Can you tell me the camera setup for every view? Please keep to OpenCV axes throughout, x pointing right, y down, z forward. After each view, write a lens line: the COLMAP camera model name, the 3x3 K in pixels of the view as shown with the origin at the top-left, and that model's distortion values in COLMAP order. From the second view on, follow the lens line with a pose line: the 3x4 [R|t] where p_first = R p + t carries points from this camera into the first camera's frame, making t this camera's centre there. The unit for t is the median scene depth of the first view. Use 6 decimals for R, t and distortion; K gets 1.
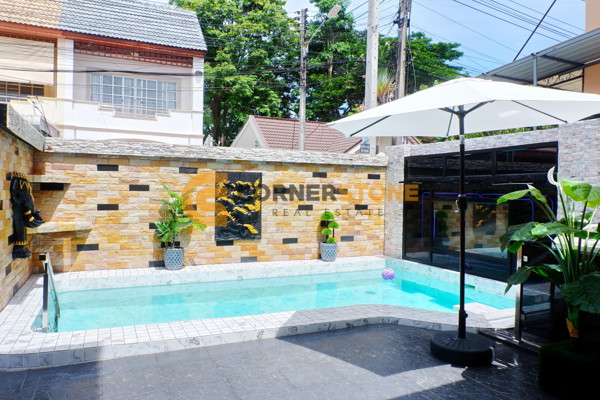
lens RADIAL K [[424.1, 0, 302.9], [0, 424.1, 199.3], [0, 0, 1]] dist [-0.040283, 0.025074]
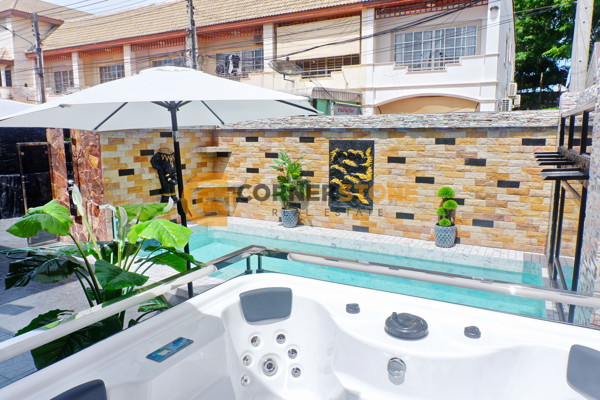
lens RADIAL K [[424.1, 0, 302.9], [0, 424.1, 199.3], [0, 0, 1]] dist [-0.040283, 0.025074]
pose [[0.592361, 0.110771, -0.798021, 0.587558], [-0.001789, 0.990682, 0.136186, -0.062397], [0.805670, -0.079244, 0.587040, 0.321237]]
